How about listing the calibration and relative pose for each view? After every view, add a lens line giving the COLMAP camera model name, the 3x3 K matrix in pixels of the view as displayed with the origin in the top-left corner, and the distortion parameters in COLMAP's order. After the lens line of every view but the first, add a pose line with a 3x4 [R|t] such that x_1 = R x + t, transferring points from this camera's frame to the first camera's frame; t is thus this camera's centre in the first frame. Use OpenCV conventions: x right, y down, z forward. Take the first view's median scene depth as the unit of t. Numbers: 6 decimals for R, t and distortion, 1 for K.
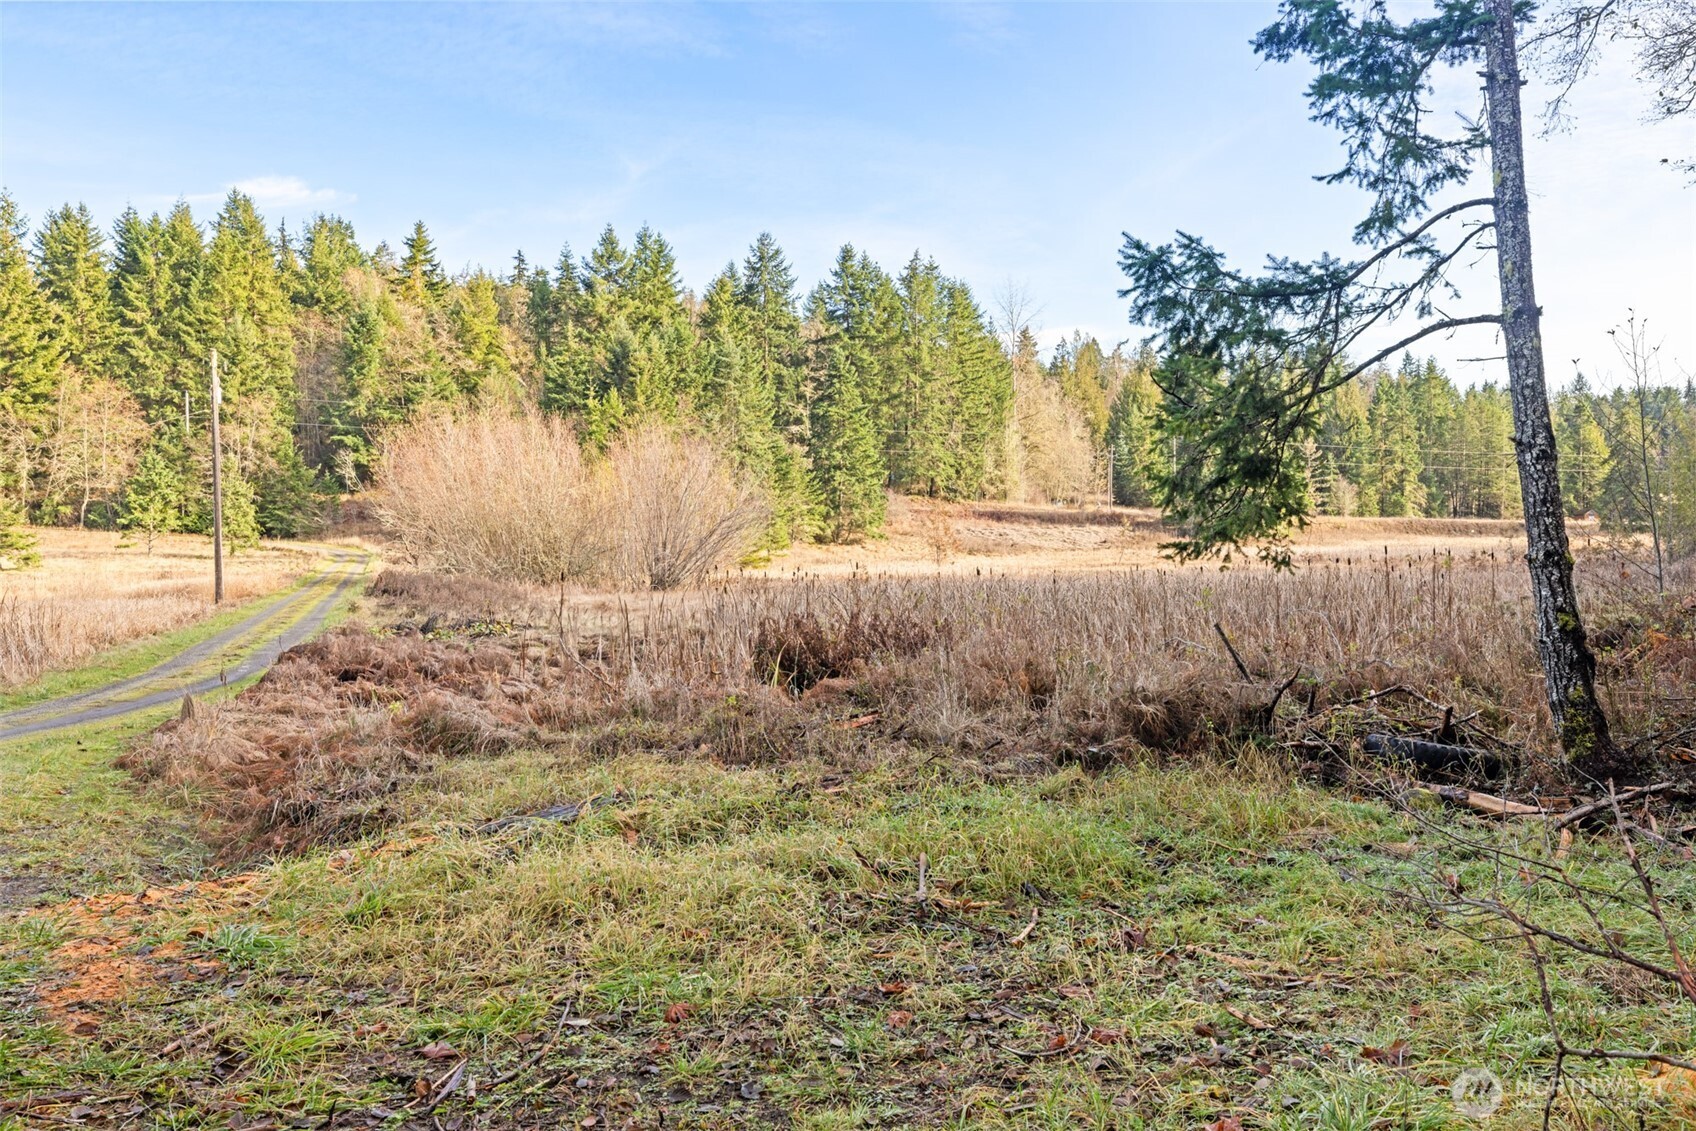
lens RADIAL K [[1417.4, 0, 845.3], [0, 1417.4, 548.0], [0, 0, 1]] dist [-0.008519, 0.016055]
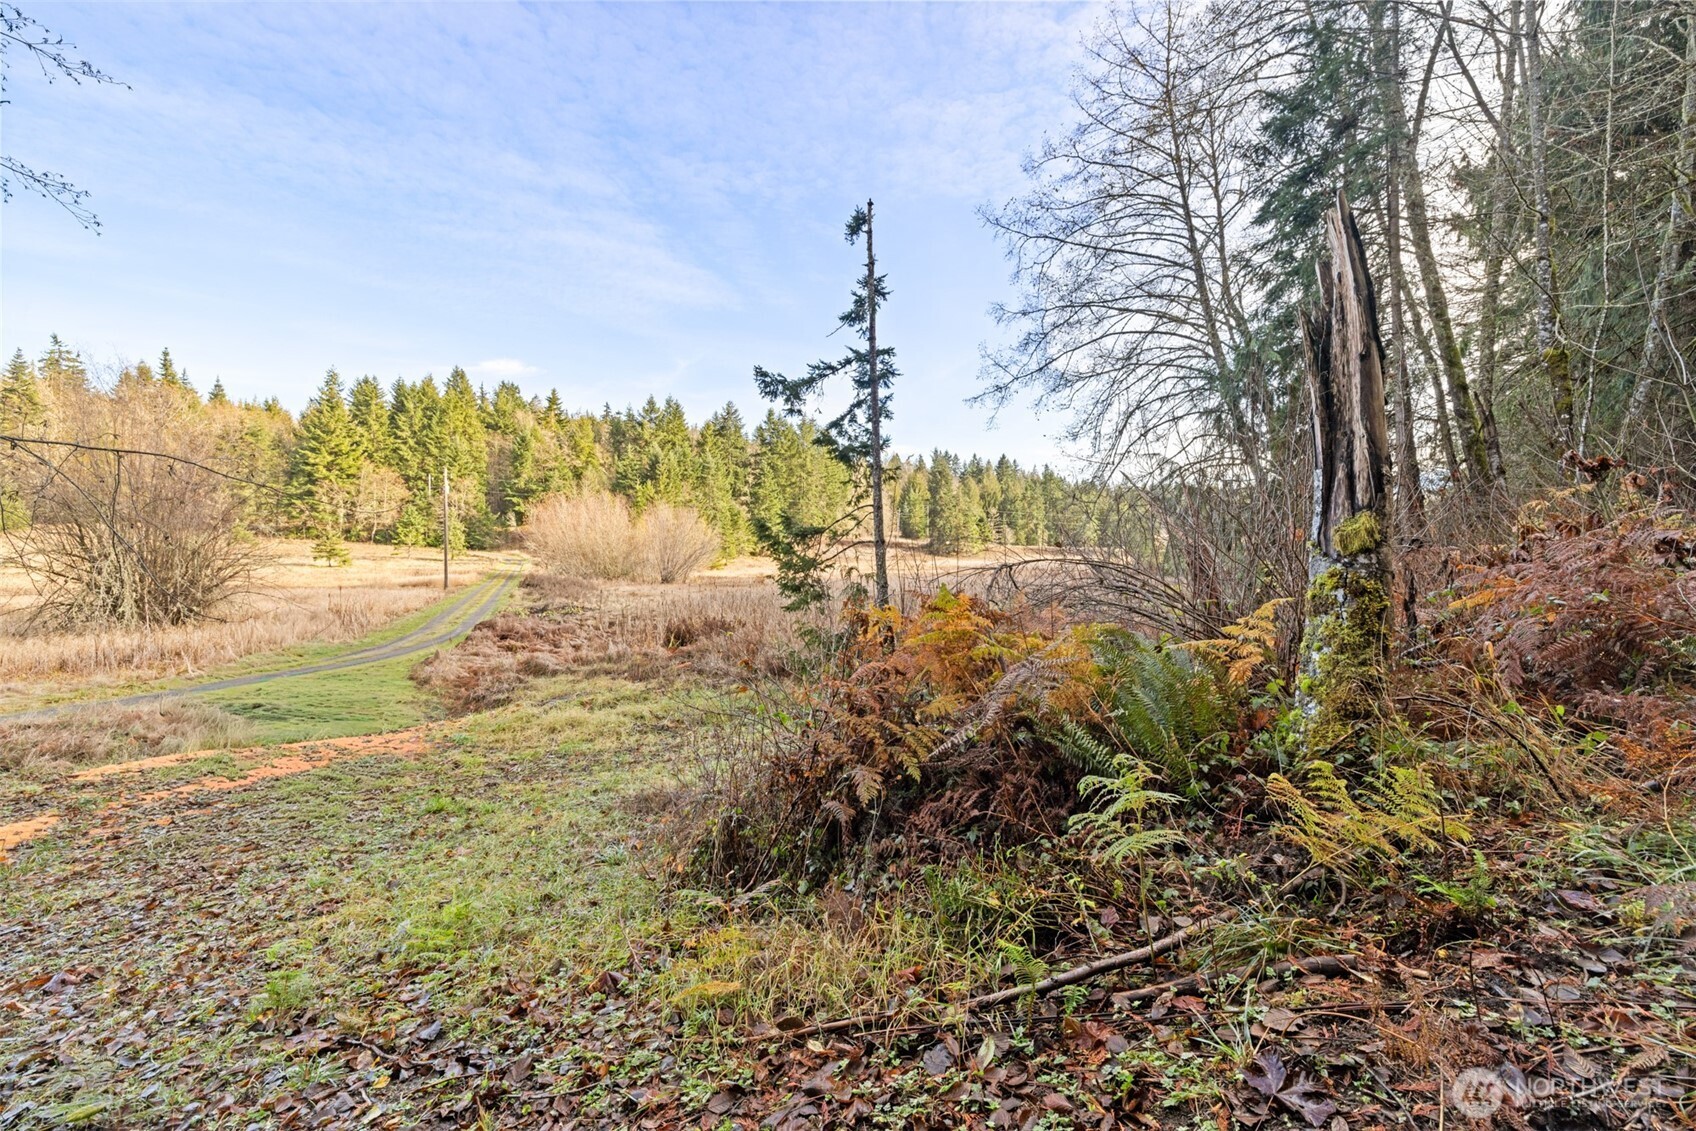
lens RADIAL K [[713.1, 0, 841.0], [0, 713.1, 552.0], [0, 0, 1]] dist [0.000097, 0.000167]
pose [[0.995744, 0.015524, 0.090850, 0.014130], [-0.015362, 0.999879, -0.002487, -0.007838], [-0.090877, 0.001081, 0.995861, -0.034523]]
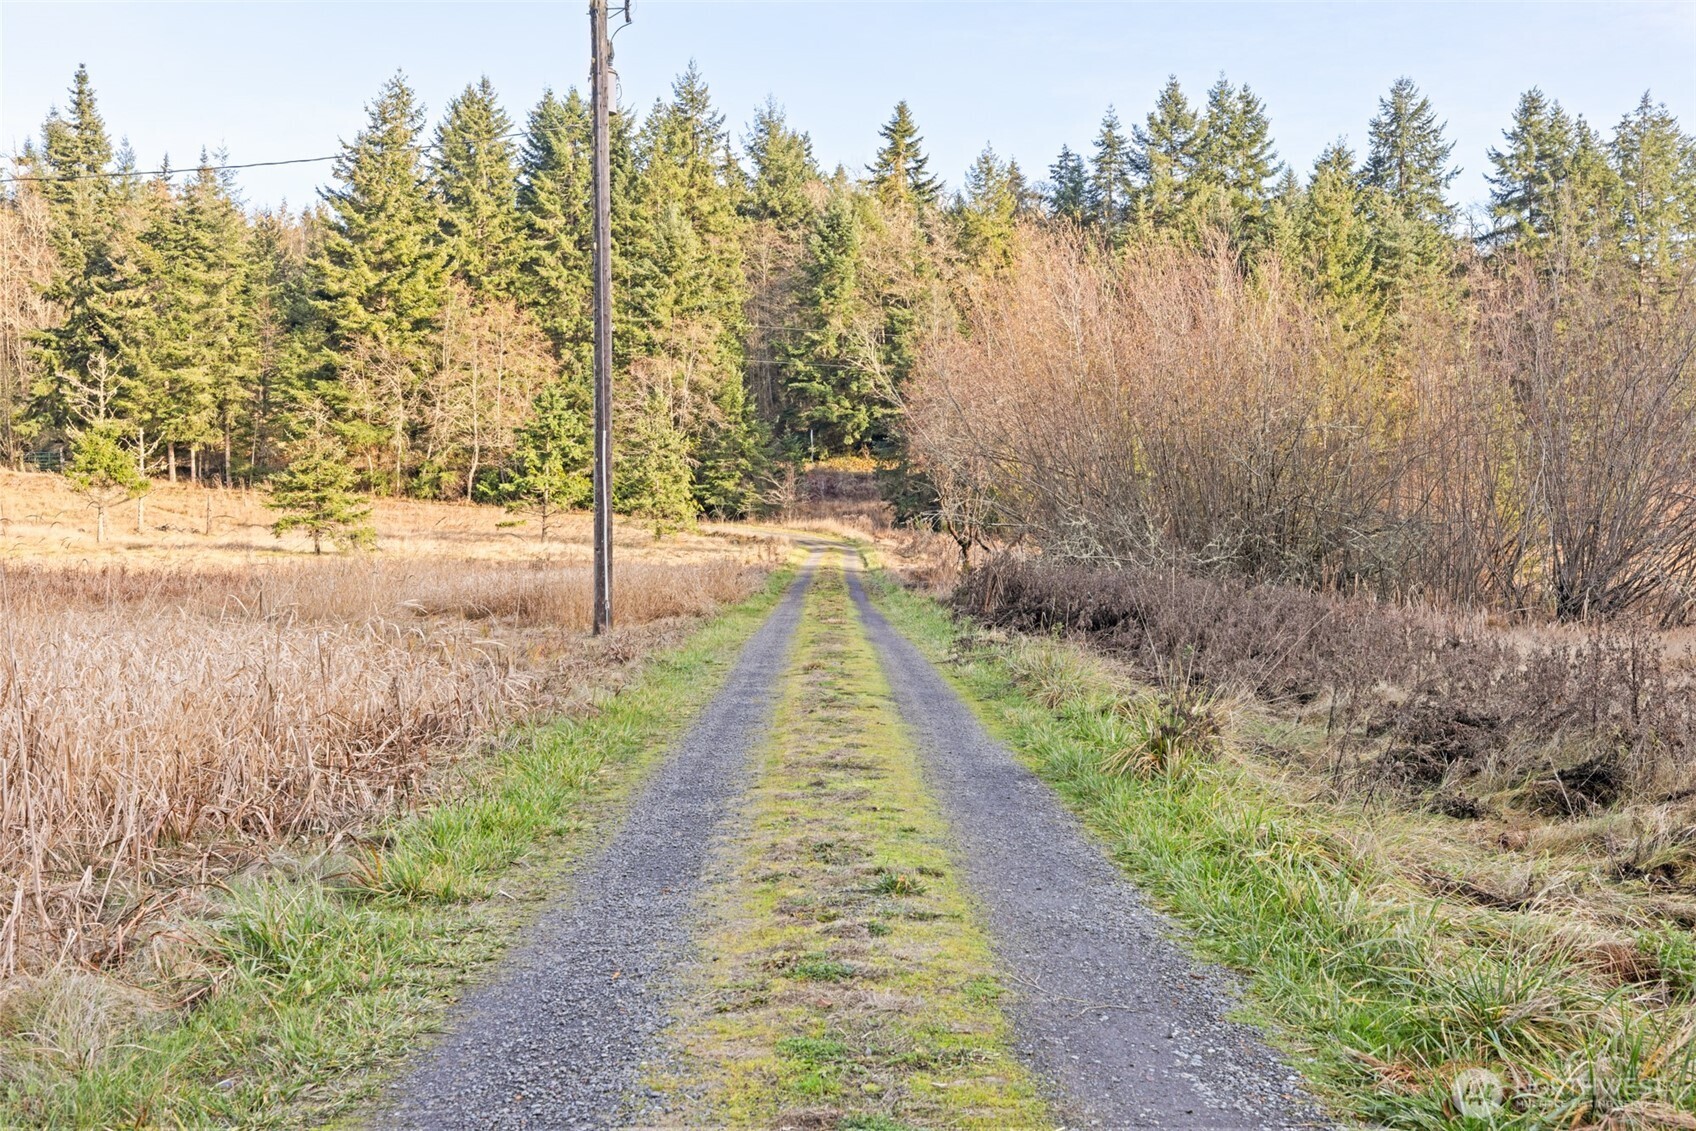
lens RADIAL K [[1630.8, 0, 837.5], [0, 1630.8, 556.4], [0, 0, 1]] dist [0.010089, 0.000000]
pose [[0.953967, 0.017396, -0.299407, -0.091558], [-0.017042, 0.999848, 0.003793, 0.005891], [0.299427, 0.001484, 0.954118, 0.218813]]
